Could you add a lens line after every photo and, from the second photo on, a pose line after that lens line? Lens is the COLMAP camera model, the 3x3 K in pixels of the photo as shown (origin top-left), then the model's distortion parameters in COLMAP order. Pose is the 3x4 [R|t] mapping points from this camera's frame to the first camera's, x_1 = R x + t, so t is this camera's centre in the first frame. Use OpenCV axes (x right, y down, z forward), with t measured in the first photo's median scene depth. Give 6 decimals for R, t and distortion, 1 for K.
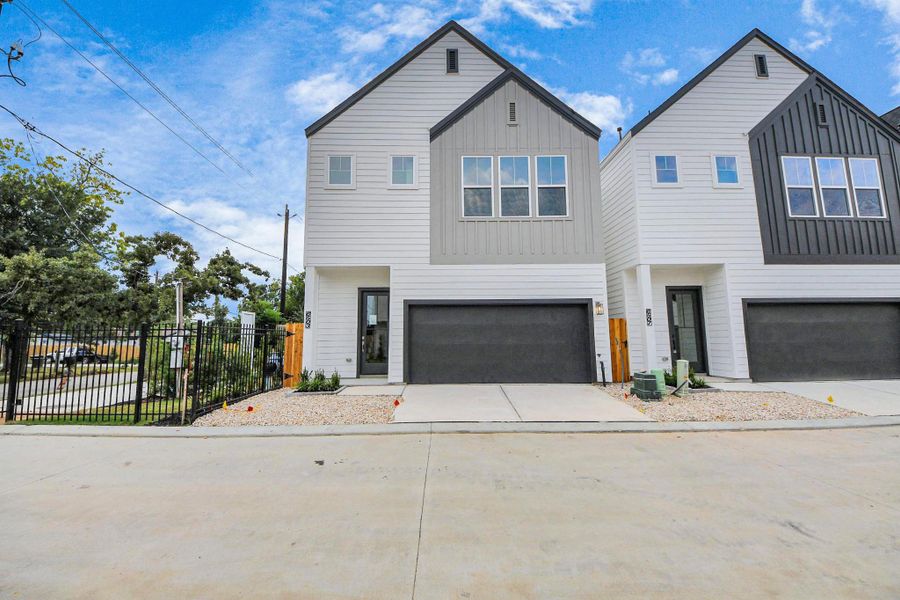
lens RADIAL K [[347.3, 0, 449.1], [0, 347.3, 301.3], [0, 0, 1]] dist [-0.007676, -0.001992]
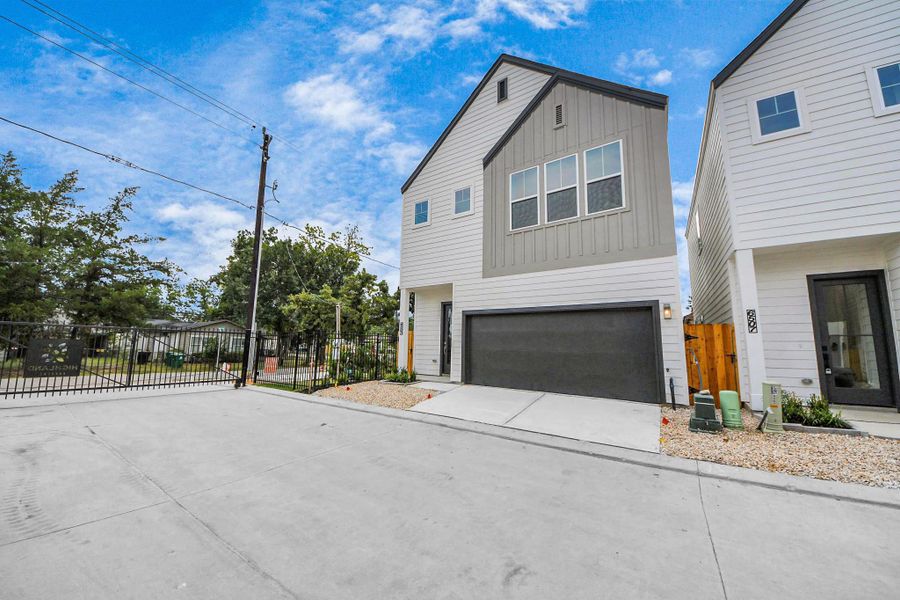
lens RADIAL K [[323.2, 0, 450.3], [0, 323.2, 301.4], [0, 0, 1]] dist [-0.000321, -0.000541]
pose [[0.819818, -0.056708, -0.569810, 0.441369], [0.036367, 0.998232, -0.047022, 0.013316], [0.571469, 0.017828, 0.820430, 0.084482]]
